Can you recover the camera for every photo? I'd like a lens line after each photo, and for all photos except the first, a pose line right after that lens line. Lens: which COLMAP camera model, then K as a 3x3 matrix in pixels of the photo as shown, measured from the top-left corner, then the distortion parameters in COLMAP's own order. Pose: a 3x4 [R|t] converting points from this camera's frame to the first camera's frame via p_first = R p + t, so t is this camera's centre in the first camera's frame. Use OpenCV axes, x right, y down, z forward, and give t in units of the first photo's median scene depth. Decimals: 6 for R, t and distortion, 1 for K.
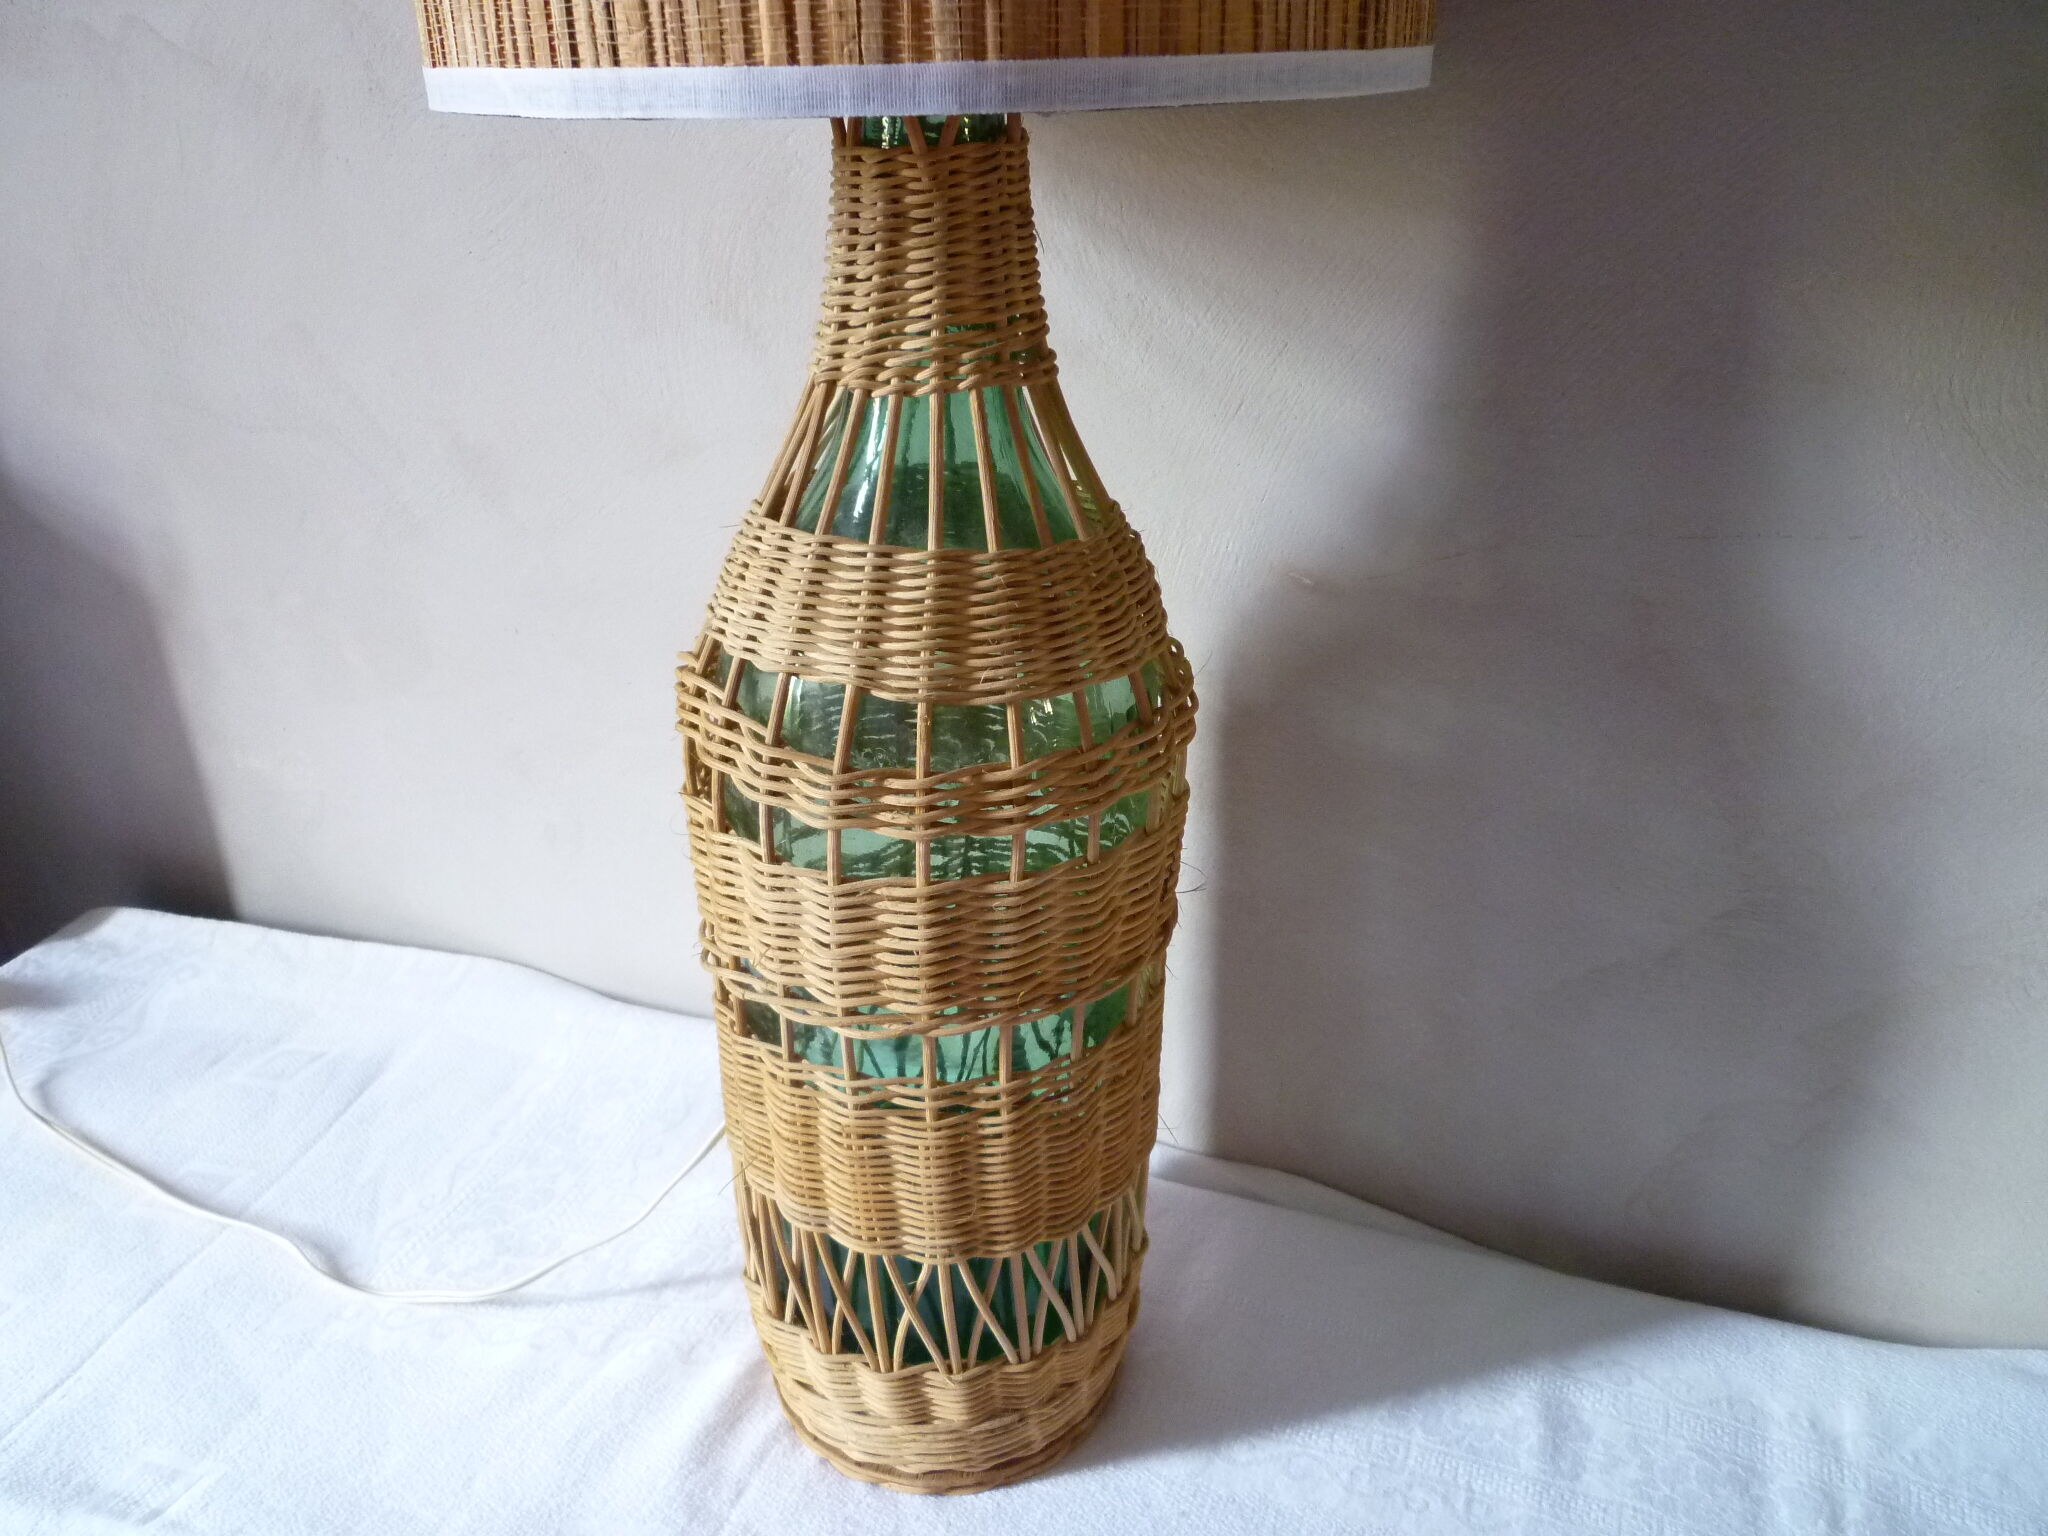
lens RADIAL K [[1548.5, 0, 1007.7], [0, 1548.5, 769.3], [0, 0, 1]] dist [-0.064362, 0.013202]
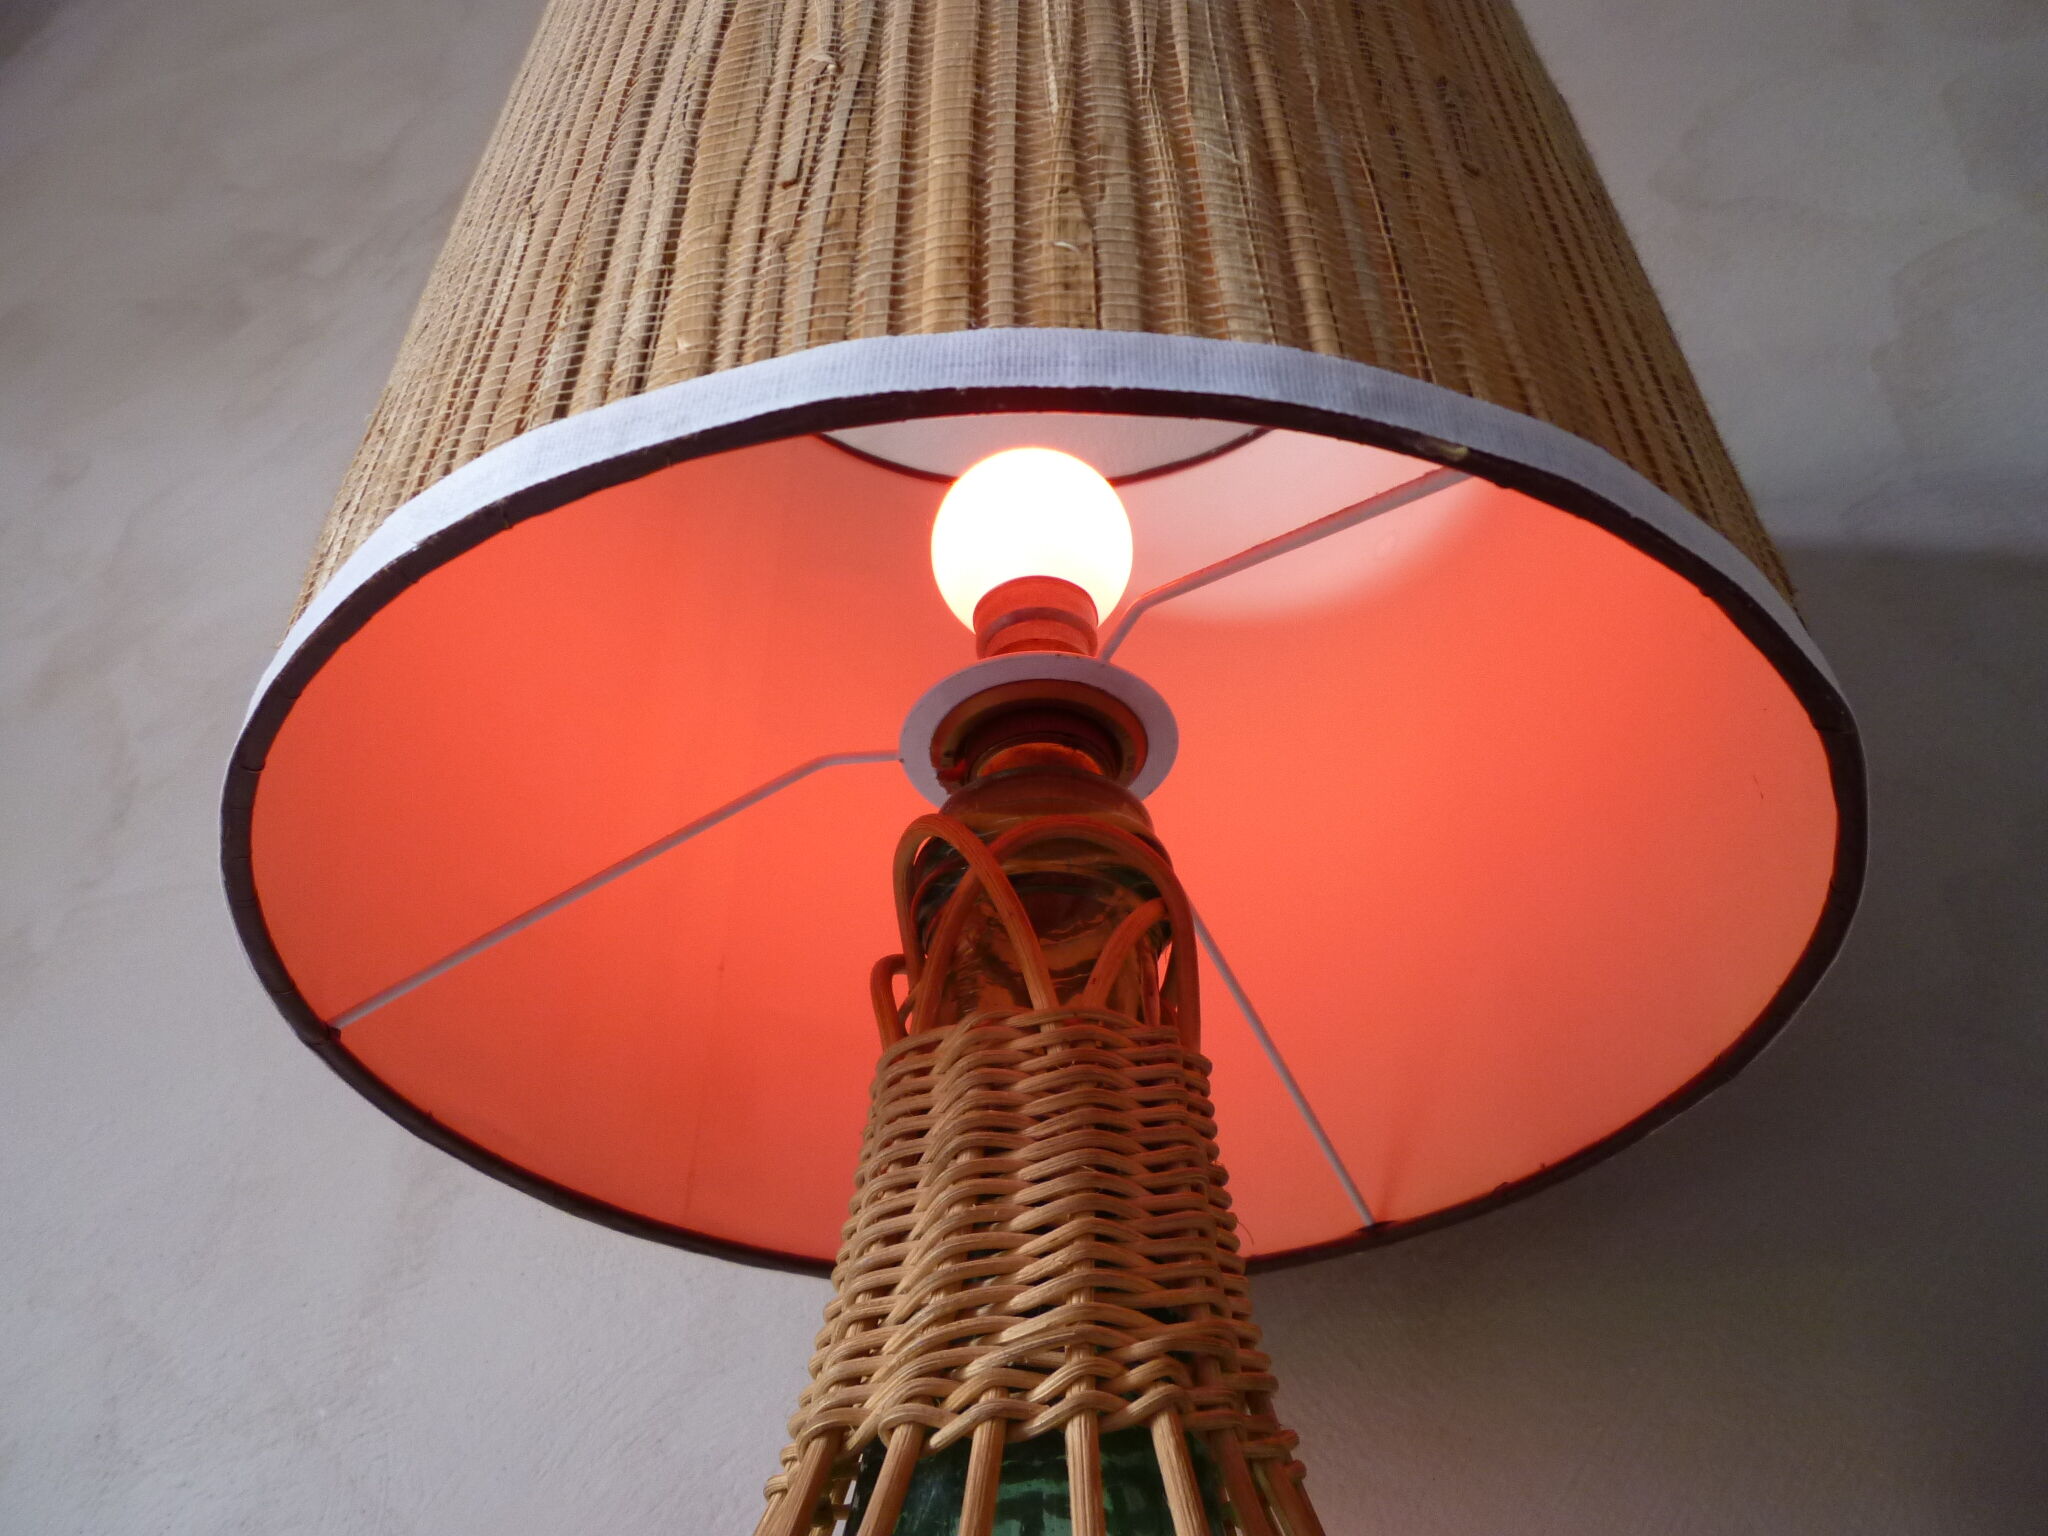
lens RADIAL K [[1548.5, 0, 1012.9], [0, 1548.5, 761.9], [0, 0, 1]] dist [-0.064362, 0.013202]
pose [[0.995481, 0.068877, 0.065374, -0.109071], [0.030642, 0.418614, -0.907647, 0.081524], [-0.089883, 0.905549, 0.414612, 0.648577]]
